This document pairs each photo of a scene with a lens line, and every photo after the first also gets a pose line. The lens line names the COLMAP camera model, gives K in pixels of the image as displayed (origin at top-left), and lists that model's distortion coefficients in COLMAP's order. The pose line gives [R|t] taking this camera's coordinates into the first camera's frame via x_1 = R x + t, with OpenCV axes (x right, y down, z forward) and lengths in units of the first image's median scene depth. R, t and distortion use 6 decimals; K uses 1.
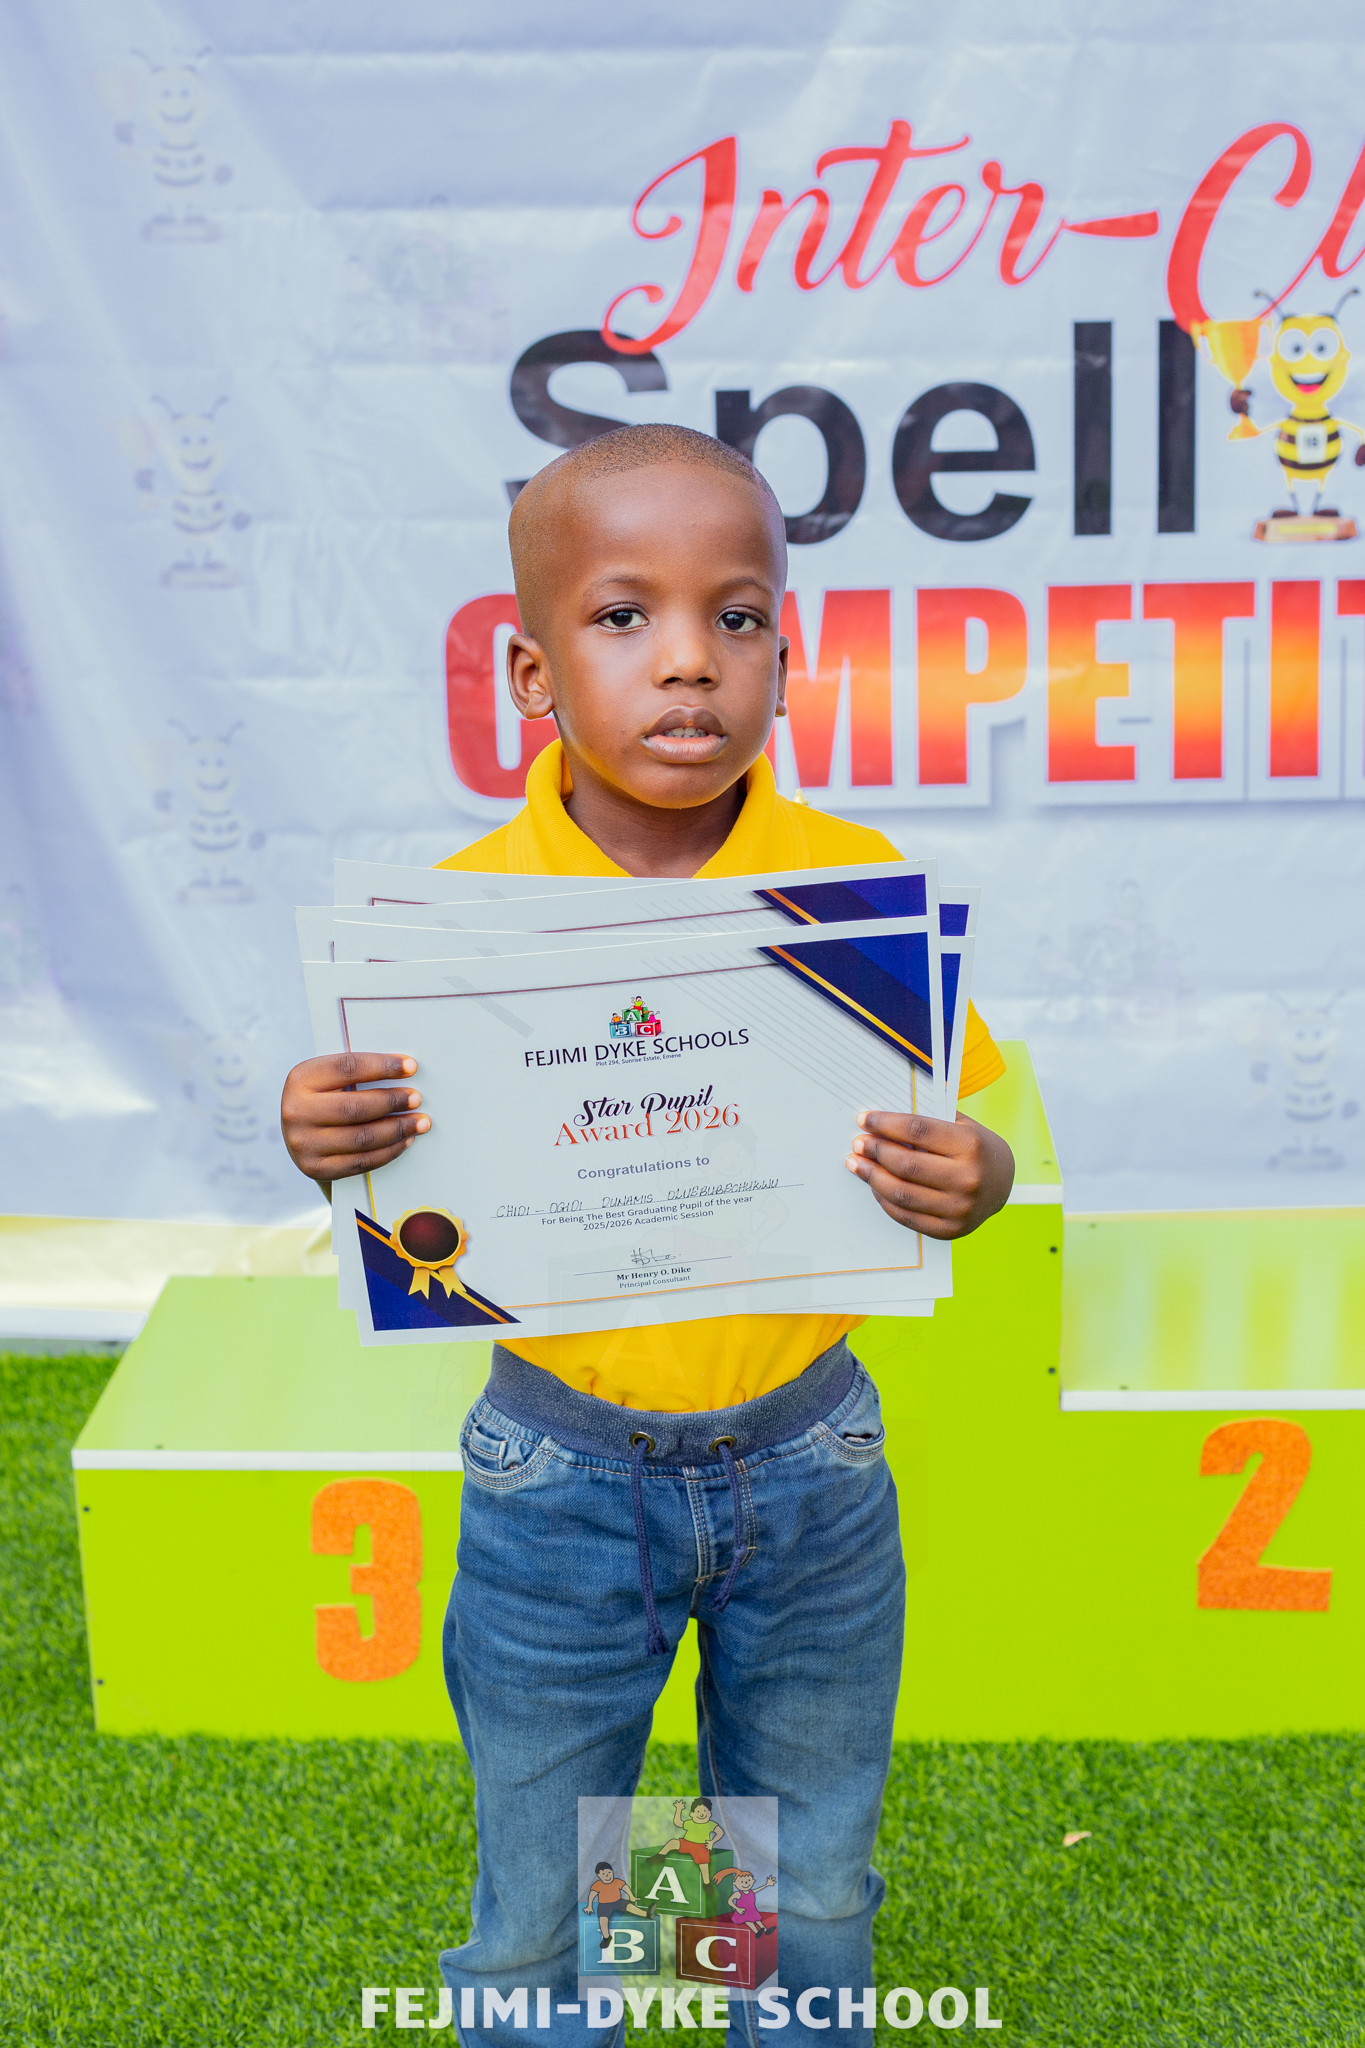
lens RADIAL K [[3000.7, 0, 680.1], [0, 3000.7, 1012.3], [0, 0, 1]] dist [-0.100754, -0.096690]
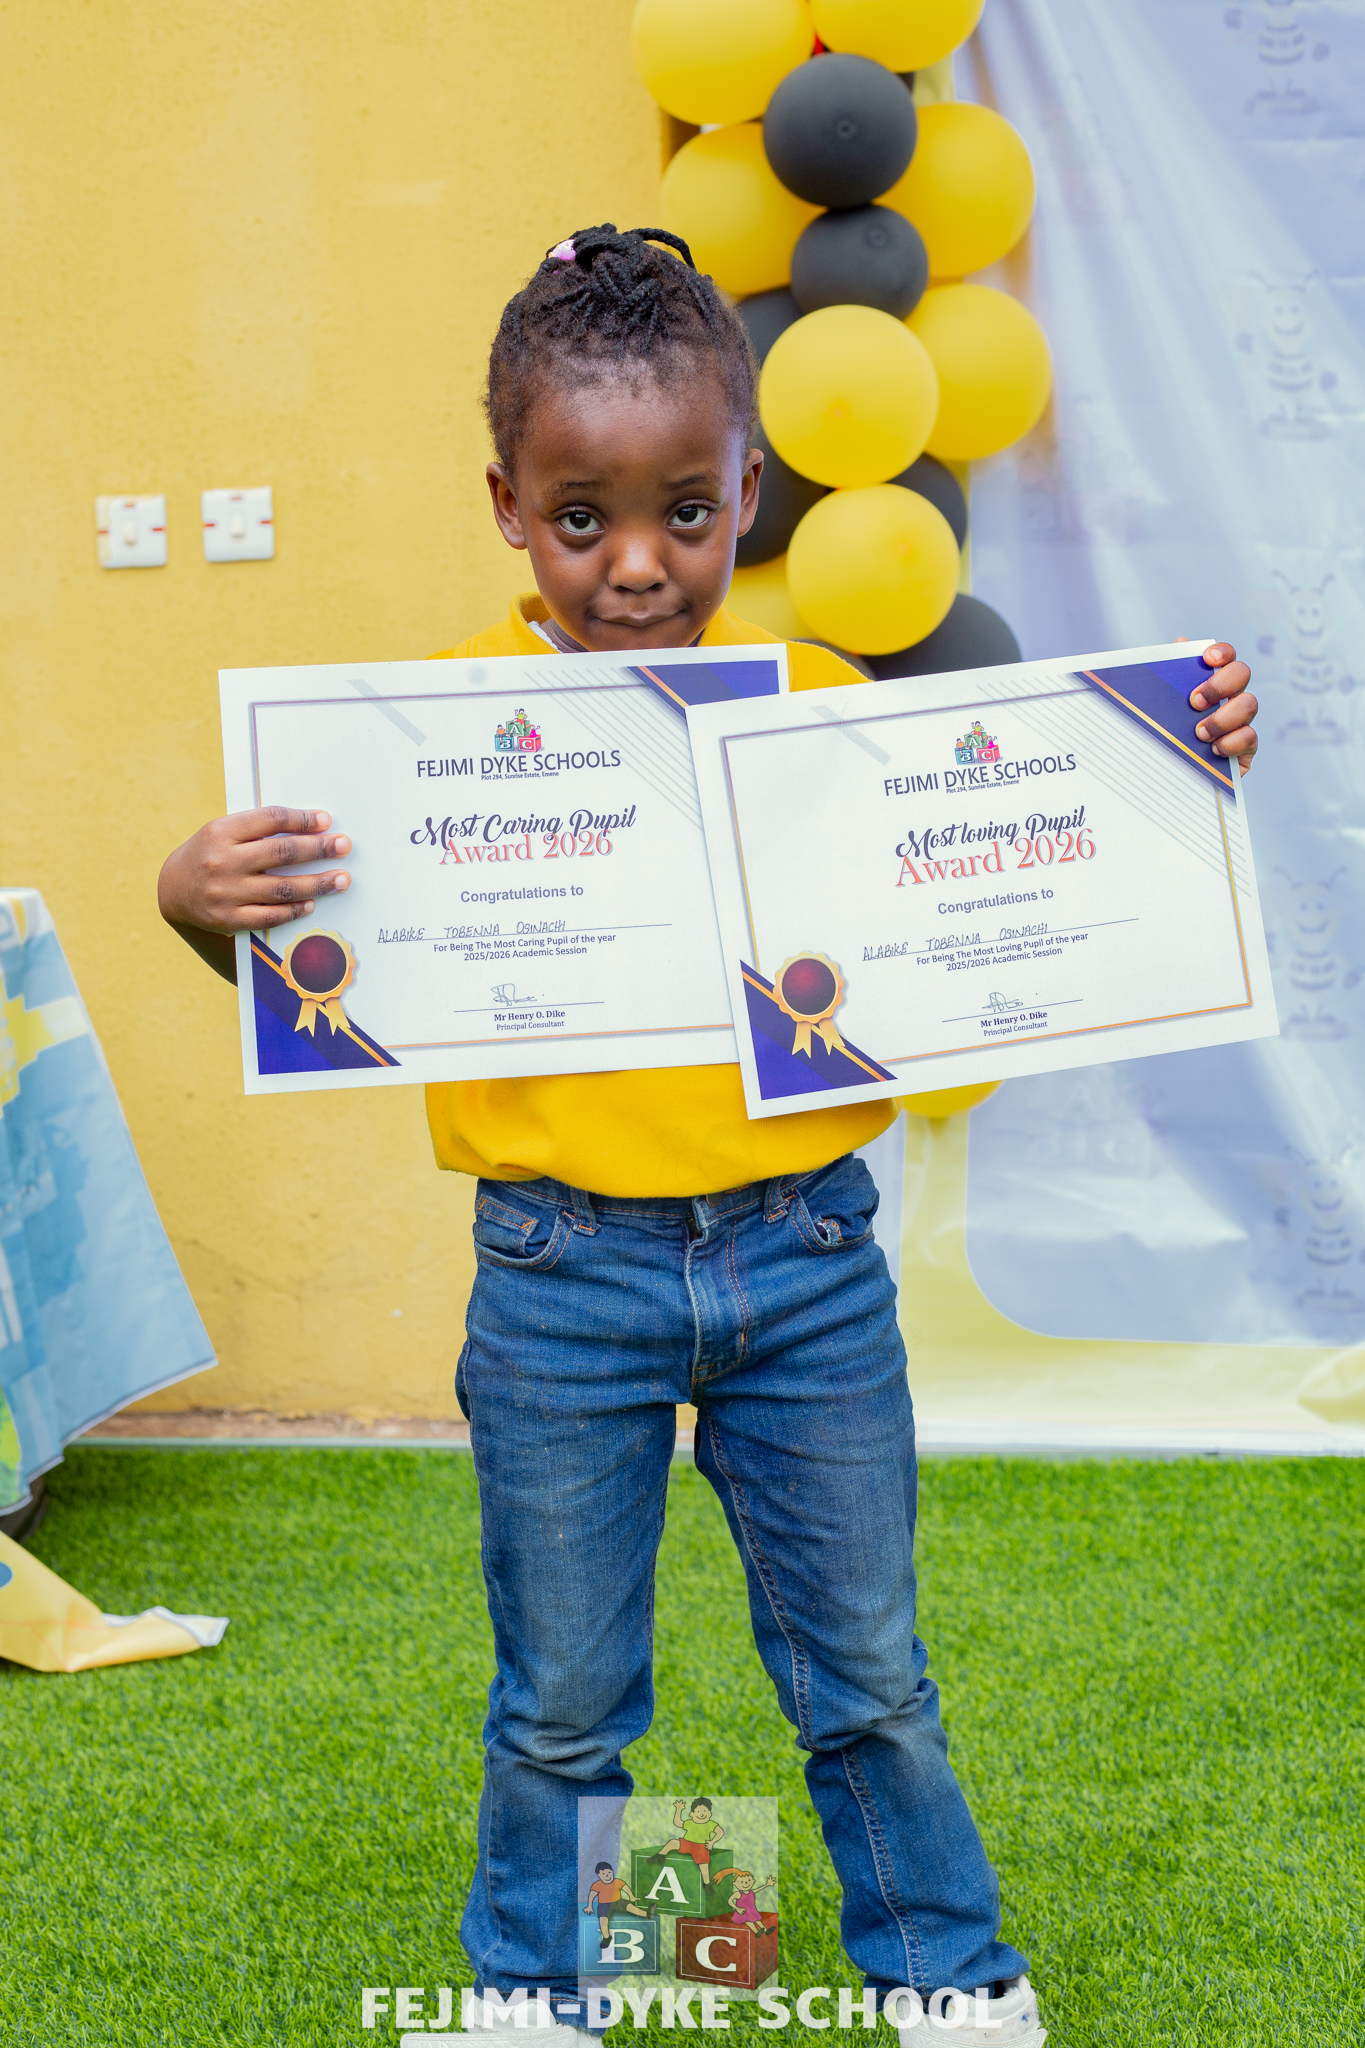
lens RADIAL K [[3023.9, 0, 710.0], [0, 3023.9, 981.3], [0, 0, 1]] dist [-0.084331, -0.098187]
pose [[0.995843, -0.000462, -0.091090, -0.284941], [-0.016792, 0.981918, -0.188560, 0.158310], [0.089530, 0.189305, 0.977828, -0.085996]]
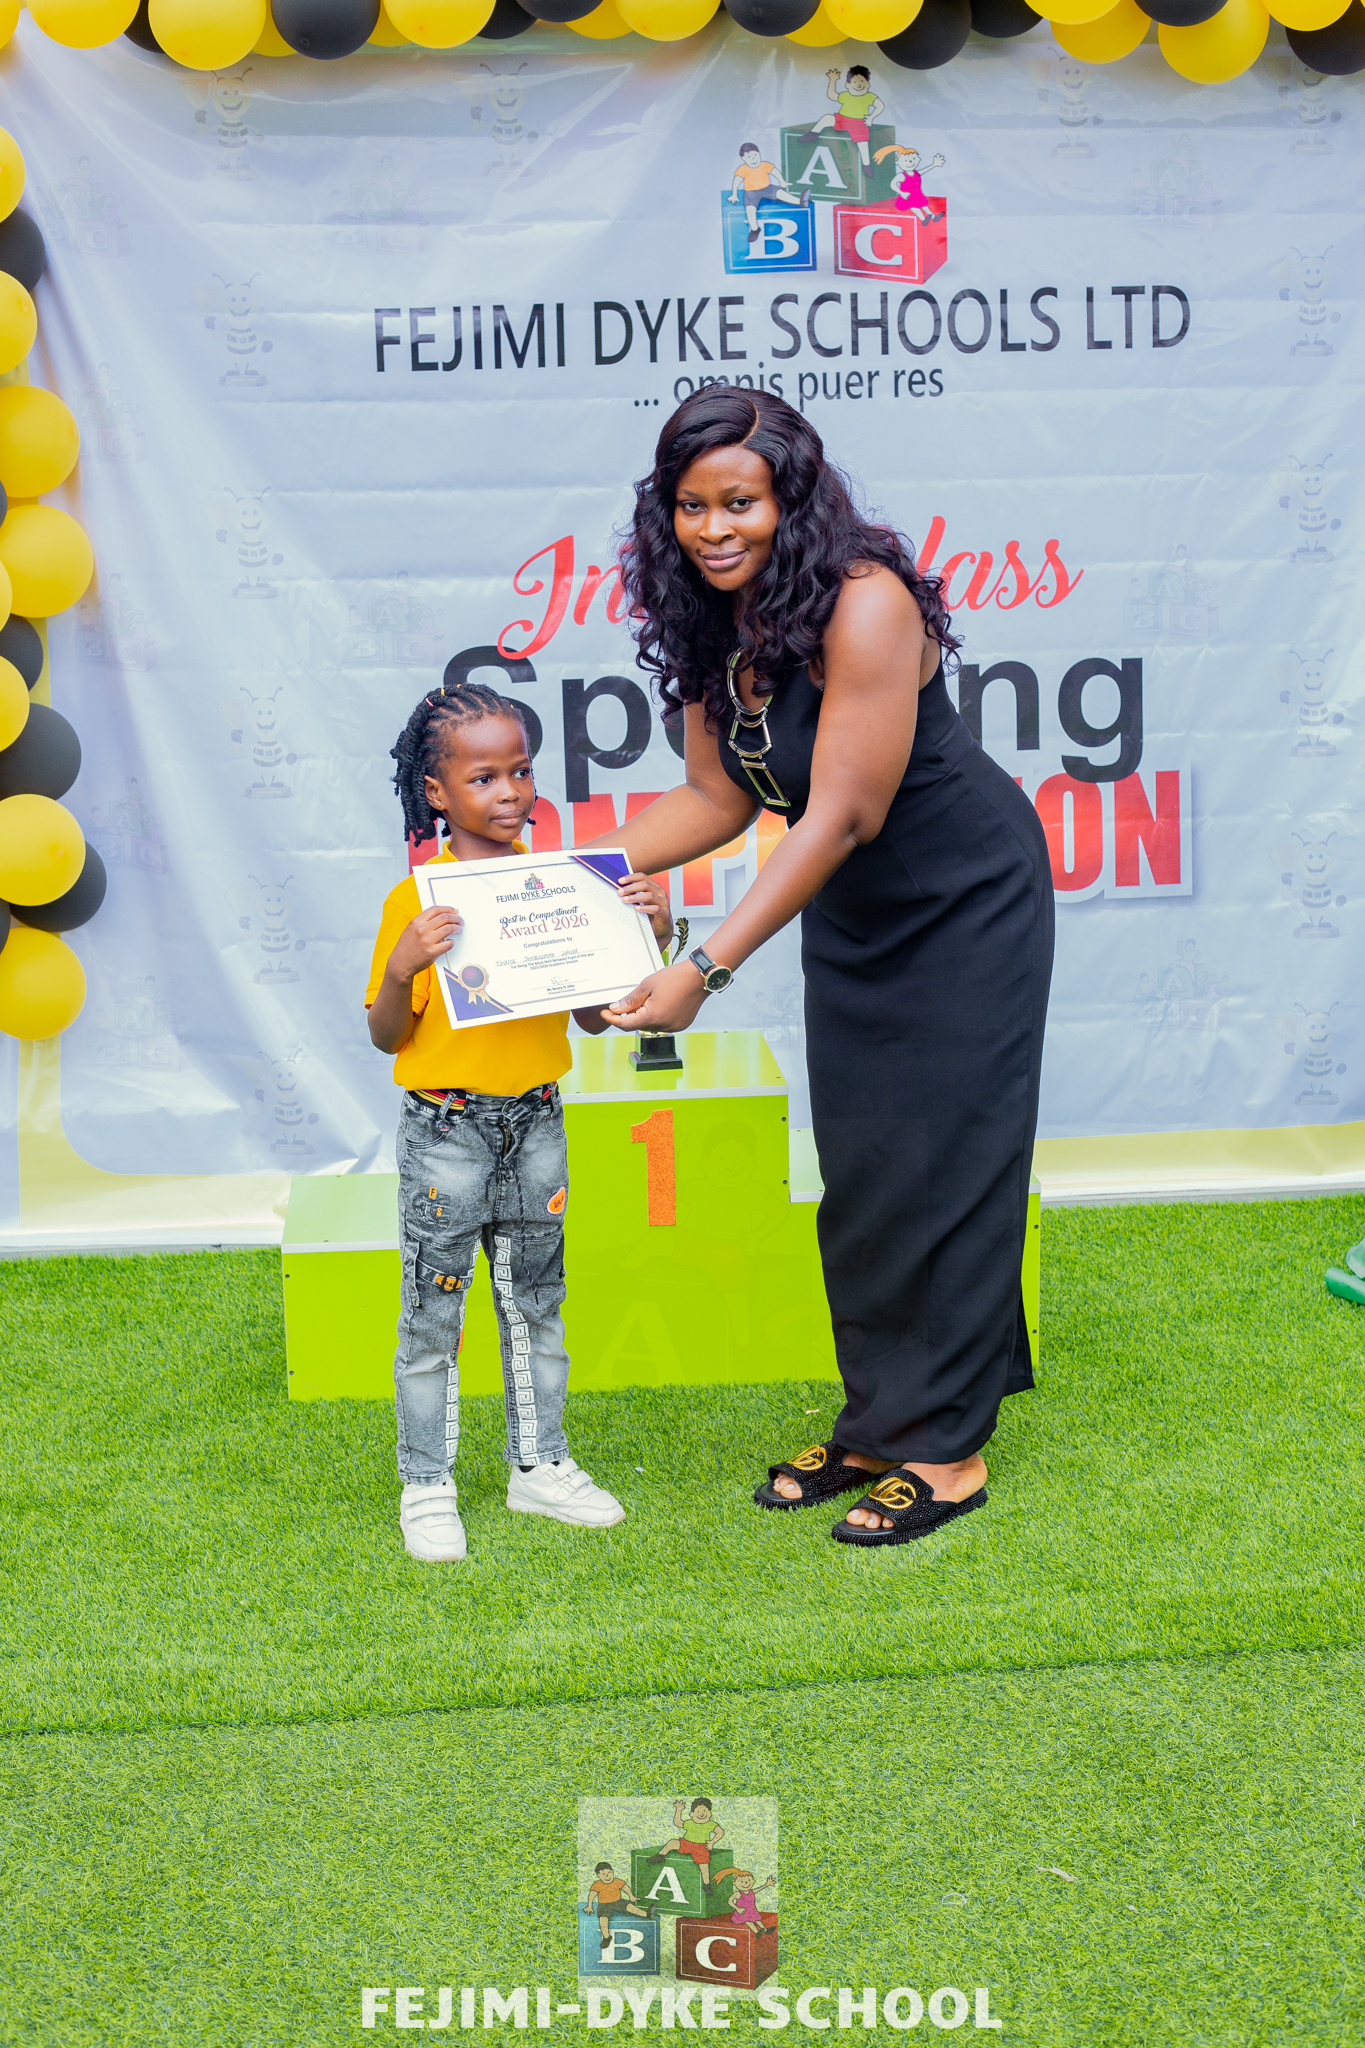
lens RADIAL K [[2939.6, 0, 678.1], [0, 2939.6, 1024.9], [0, 0, 1]] dist [-0.089880, -0.098484]
pose [[0.992720, -0.025211, 0.117781, -0.131258], [0.032586, 0.997599, -0.061111, 0.100937], [-0.115957, 0.064504, 0.991157, -0.704656]]
